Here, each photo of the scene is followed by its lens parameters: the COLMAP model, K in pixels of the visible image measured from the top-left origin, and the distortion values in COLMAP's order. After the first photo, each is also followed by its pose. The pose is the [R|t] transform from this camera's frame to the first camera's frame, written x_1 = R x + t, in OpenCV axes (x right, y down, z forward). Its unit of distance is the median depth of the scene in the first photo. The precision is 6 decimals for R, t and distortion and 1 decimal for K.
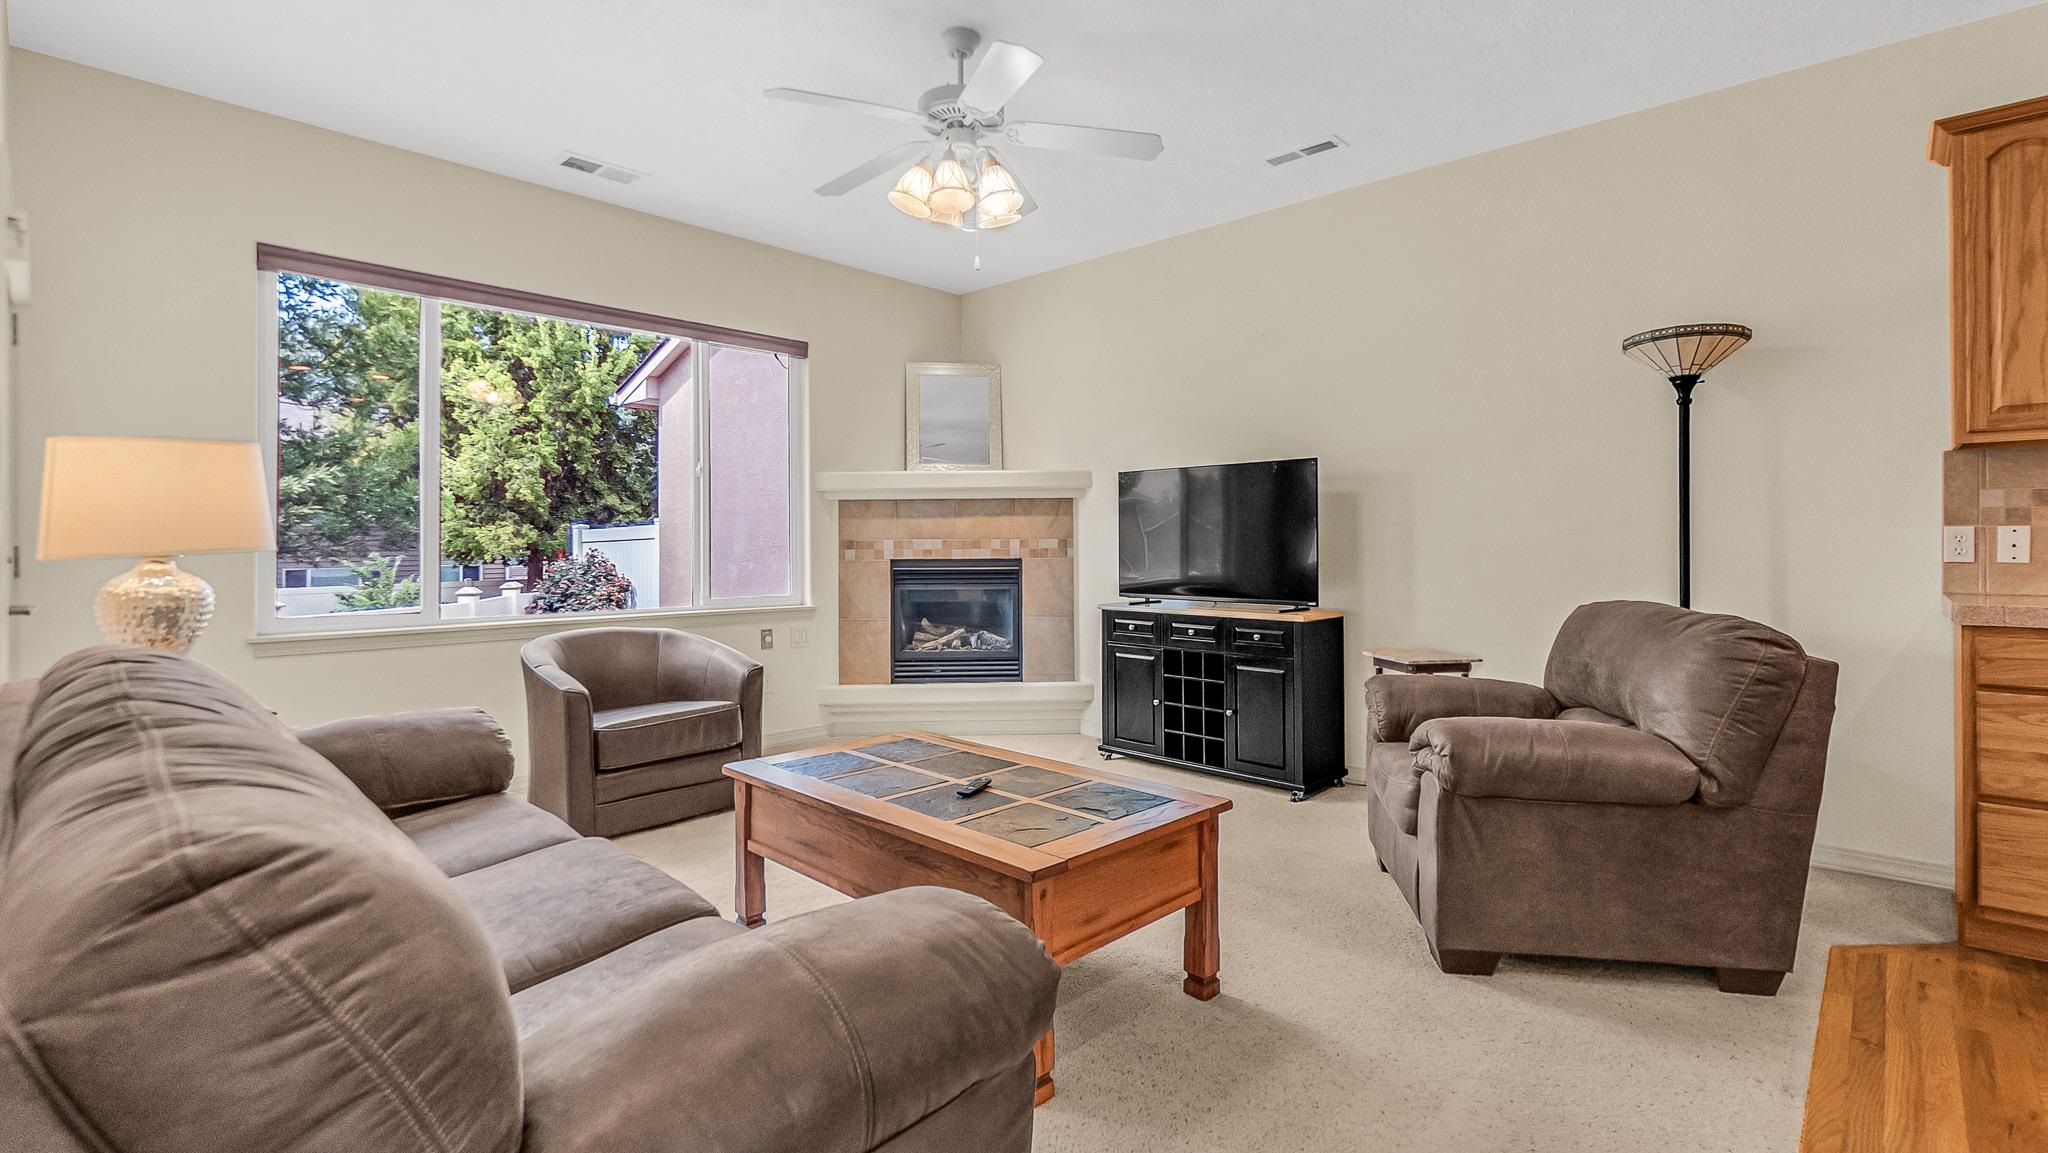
lens RADIAL K [[917.4, 0, 1028.7], [0, 917.4, 541.4], [0, 0, 1]] dist [-0.003380, -0.000230]
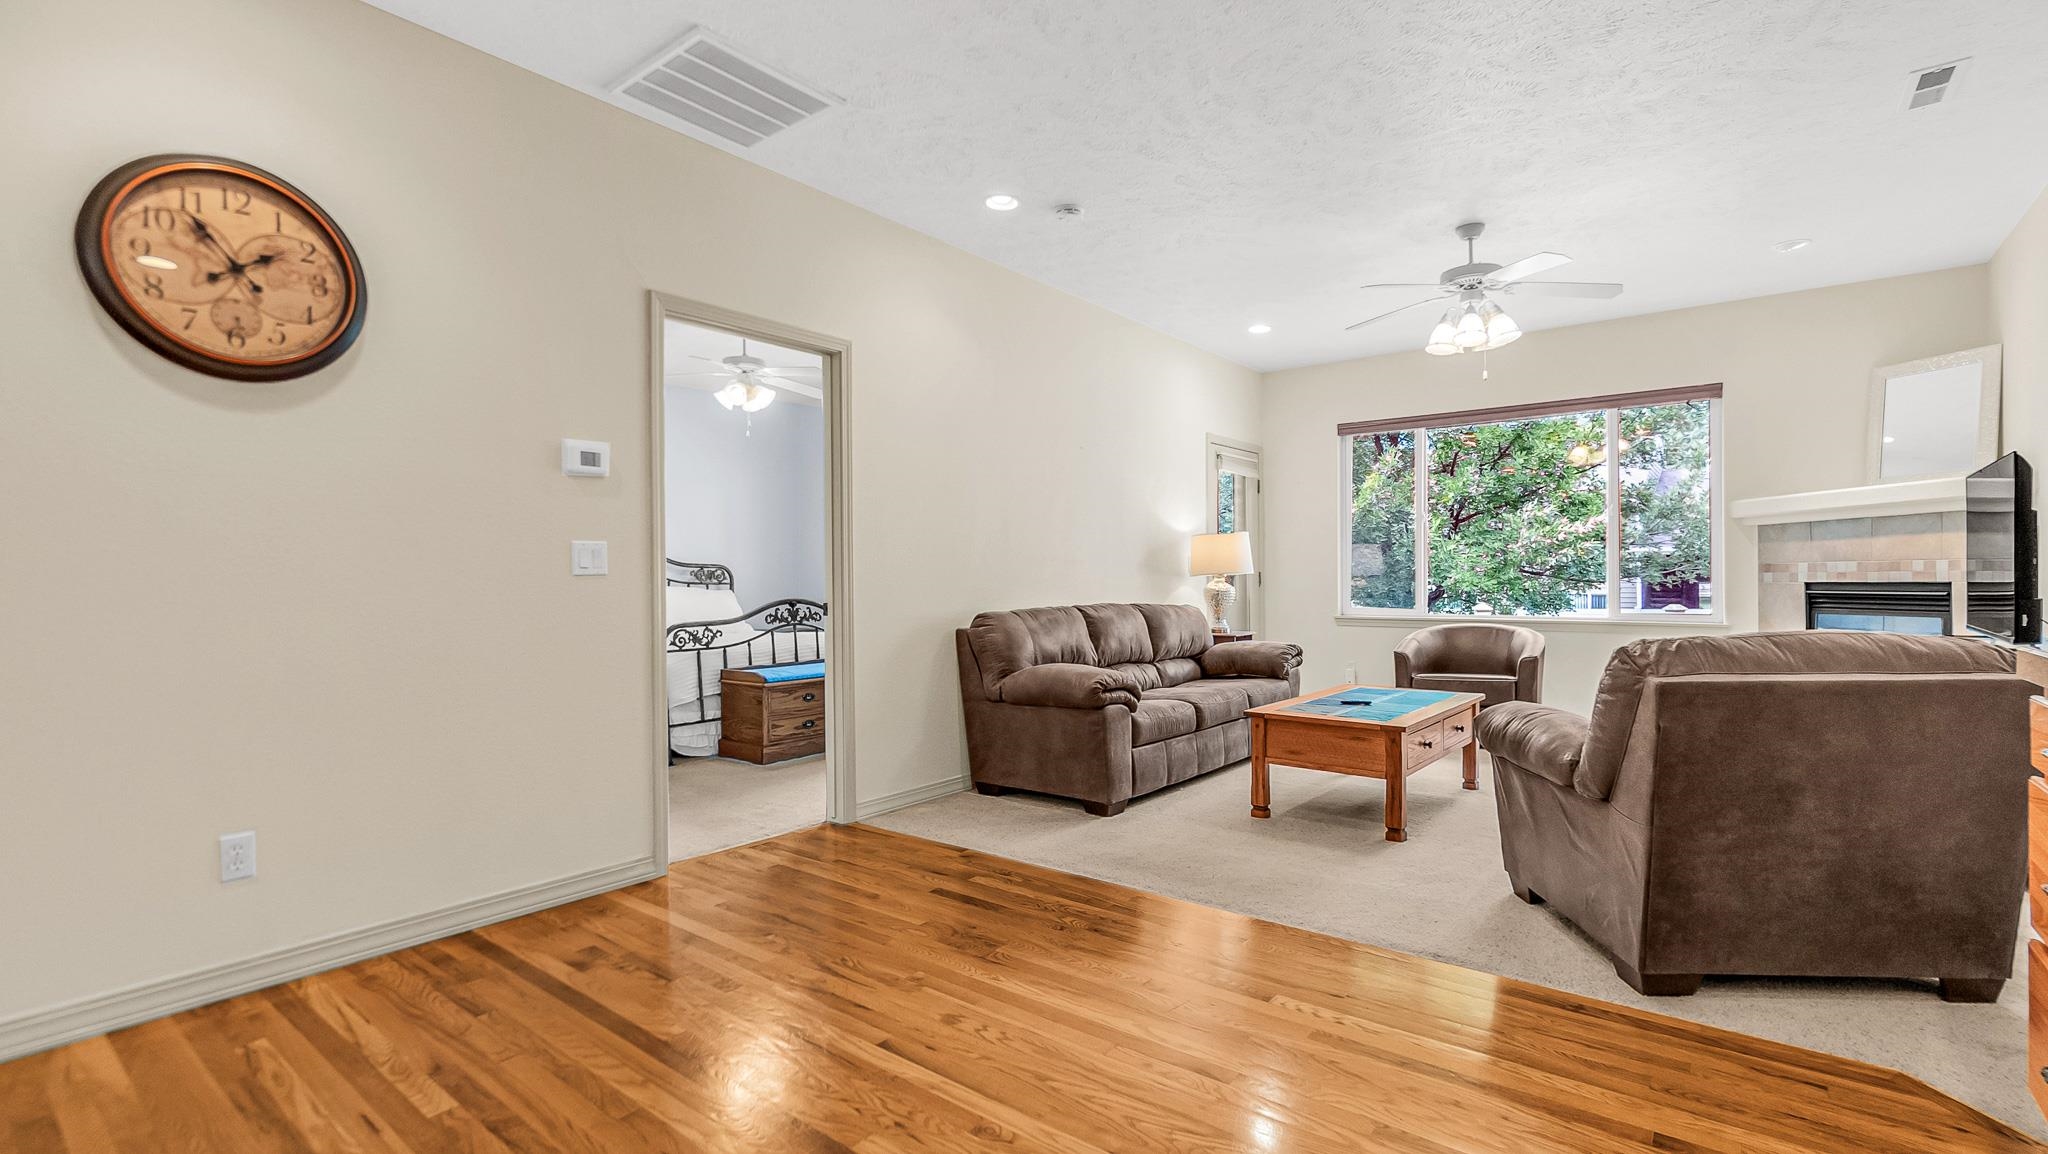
lens RADIAL K [[912.8, 0, 1063.4], [0, 912.8, 577.3], [0, 0, 1]] dist [-0.003961, -0.000488]
pose [[0.115726, 0.002057, -0.993279, 0.733024], [0.009744, 0.999947, 0.003206, 0.003130], [0.993233, -0.010050, 0.115700, 0.092556]]
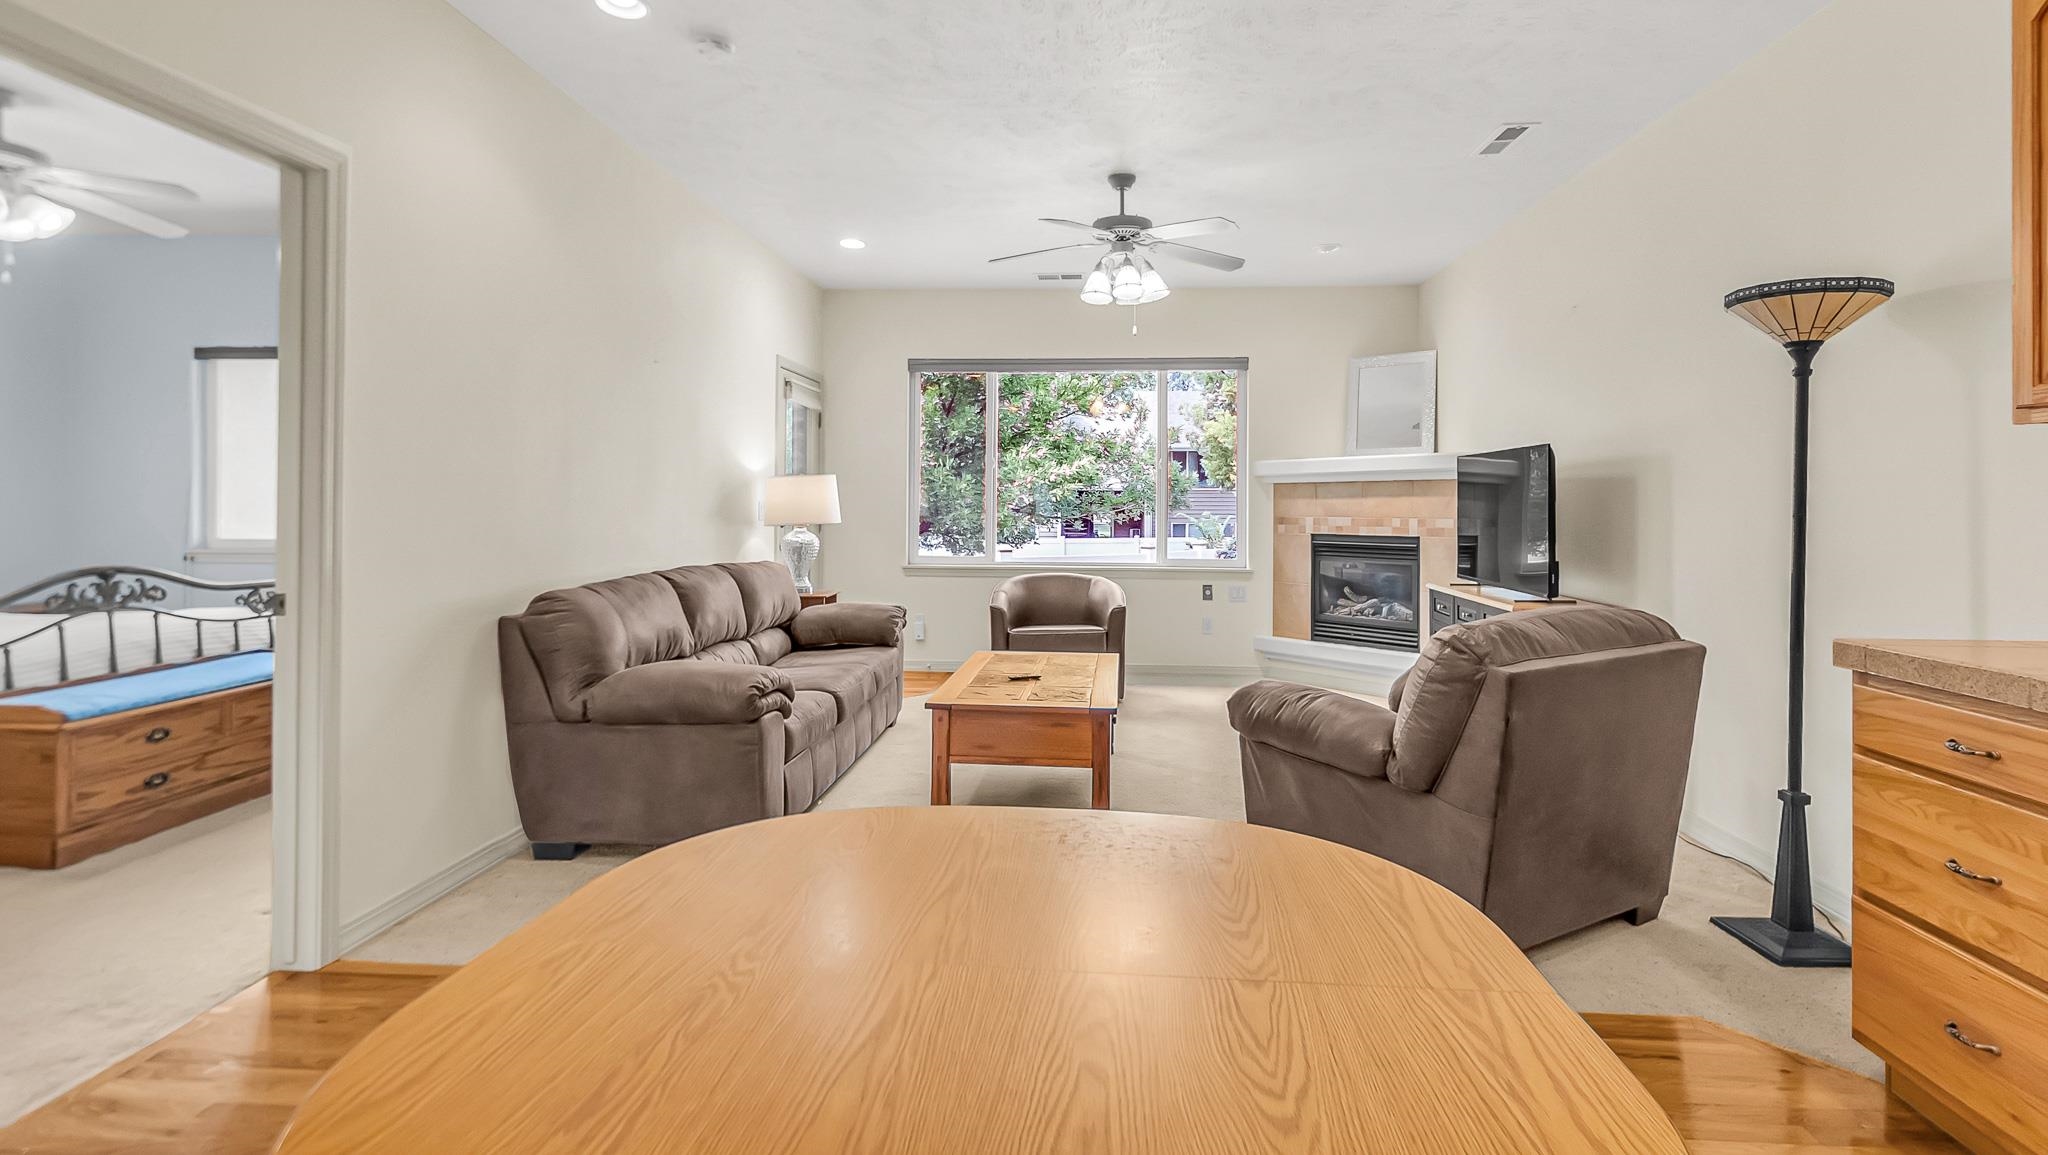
lens RADIAL K [[936.1, 0, 1048.2], [0, 936.1, 489.4], [0, 0, 1]] dist [-0.000509, 0.000707]
pose [[0.643680, -0.003915, -0.765285, 0.546270], [-0.005774, 0.999934, -0.009972, -0.022924], [0.765273, 0.010837, 0.643614, -0.022255]]
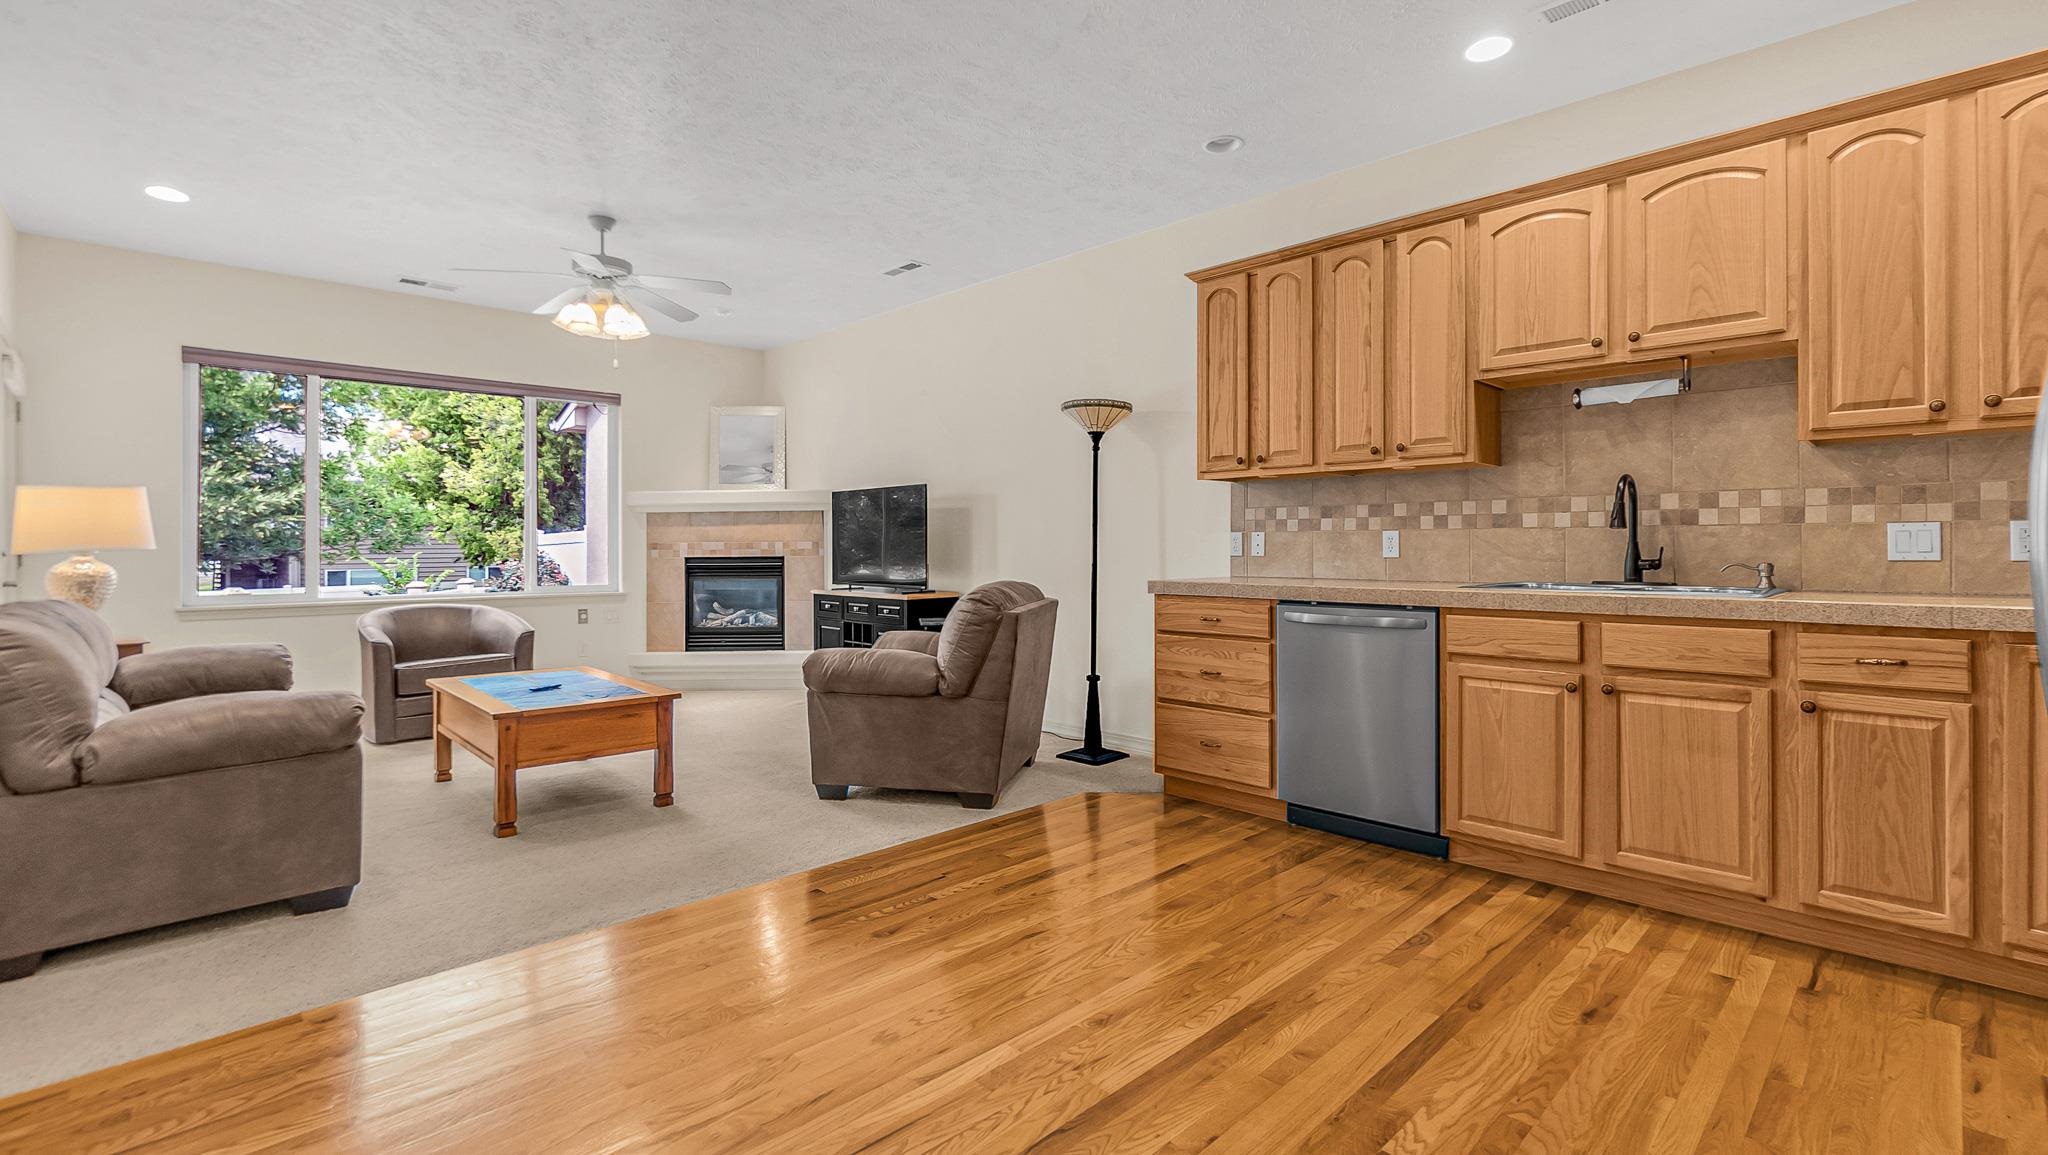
lens RADIAL K [[895.5, 0, 1026.4], [0, 895.5, 545.5], [0, 0, 1]] dist [-0.000720, 0.000223]
pose [[0.999296, -0.001206, -0.037500, 0.390878], [0.001255, 0.999998, 0.001271, 0.001510], [0.037499, -0.001317, 0.999296, -0.273844]]
